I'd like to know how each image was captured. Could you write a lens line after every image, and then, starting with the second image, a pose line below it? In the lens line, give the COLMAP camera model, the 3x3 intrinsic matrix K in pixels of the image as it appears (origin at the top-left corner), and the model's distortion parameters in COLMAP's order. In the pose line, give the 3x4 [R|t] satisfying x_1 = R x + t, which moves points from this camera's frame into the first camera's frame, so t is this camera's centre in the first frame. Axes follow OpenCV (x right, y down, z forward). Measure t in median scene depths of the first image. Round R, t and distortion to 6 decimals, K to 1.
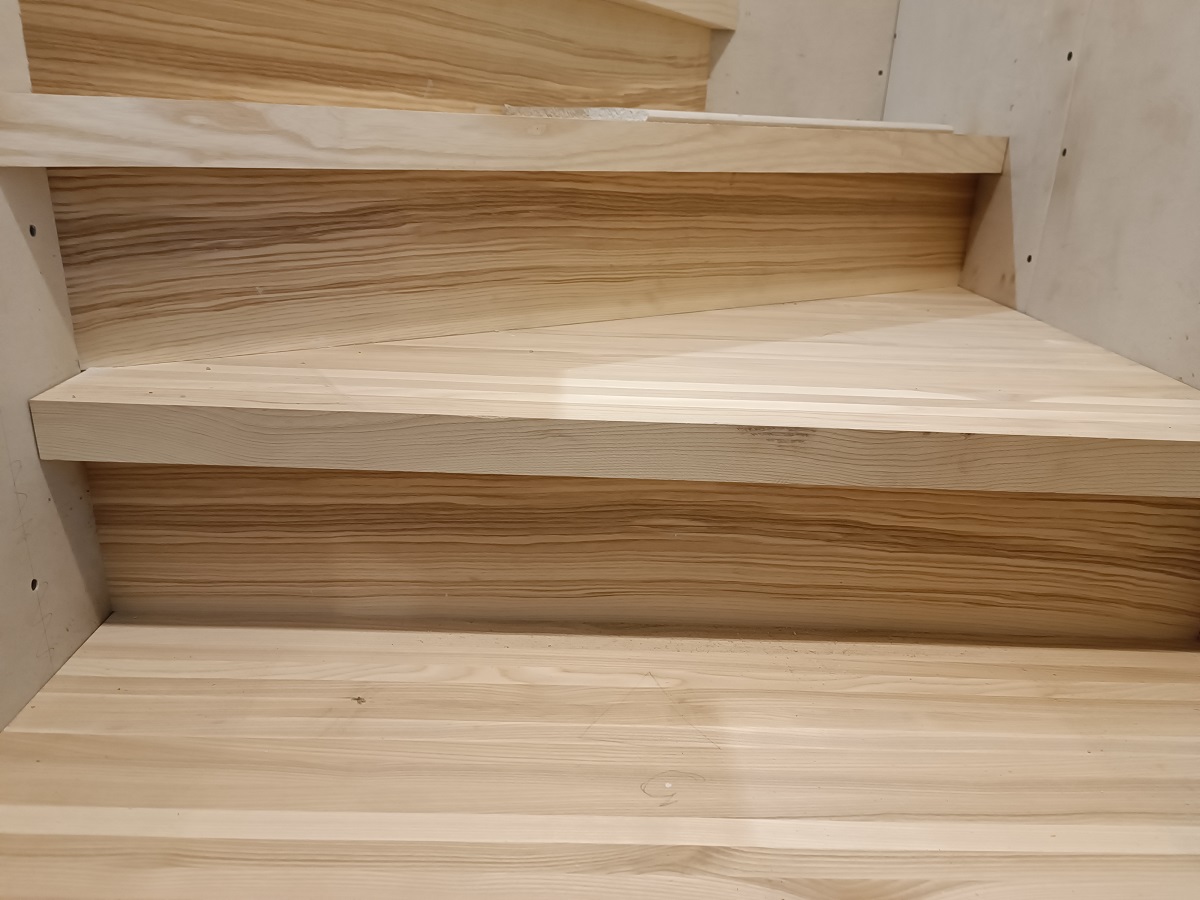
lens RADIAL K [[869.3, 0, 594.7], [0, 869.3, 453.3], [0, 0, 1]] dist [0.006885, -0.008227]
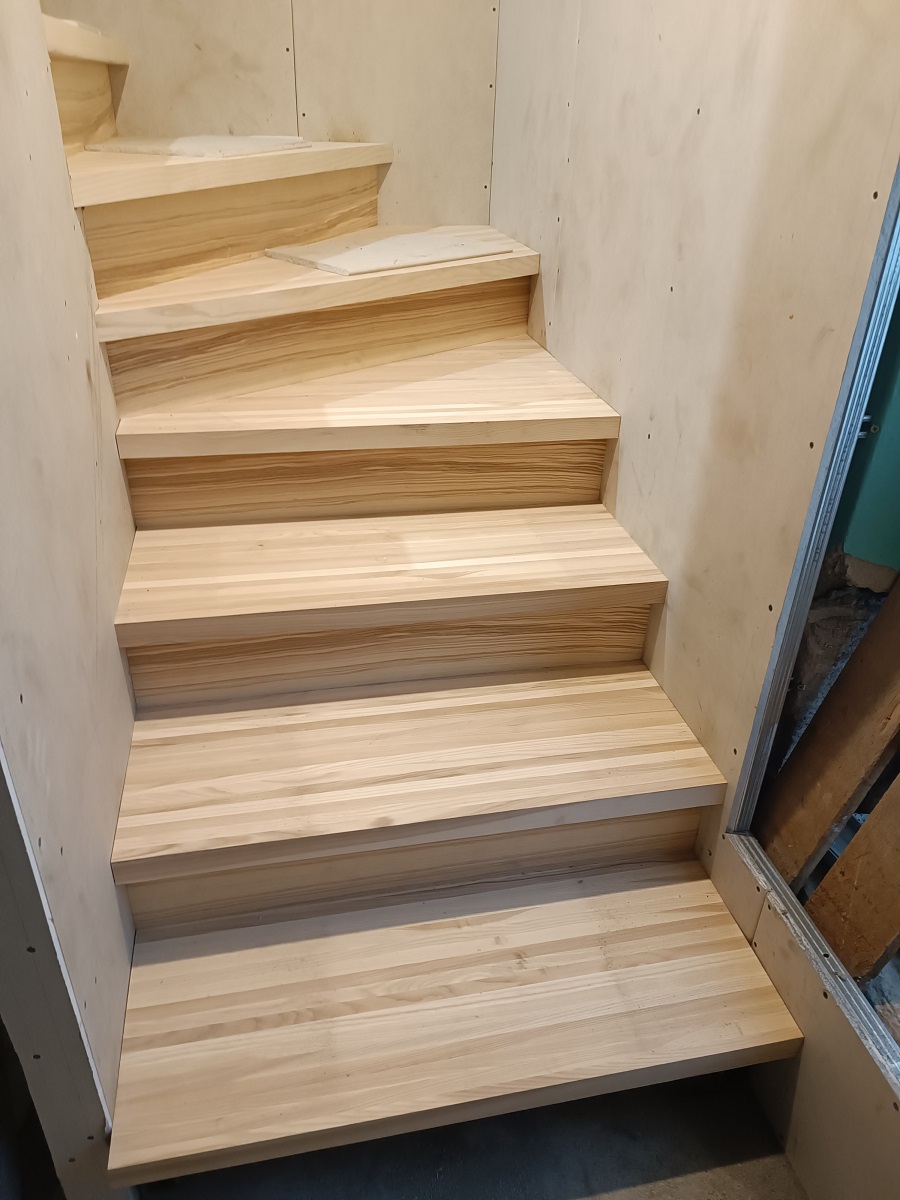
lens RADIAL K [[869.3, 0, 457.0], [0, 869.3, 606.3], [0, 0, 1]] dist [0.006885, -0.008227]
pose [[0.981748, -0.104147, 0.159135, -0.114174], [0.073667, 0.979656, 0.186675, 0.022691], [-0.175339, -0.171545, 0.969448, -1.379933]]
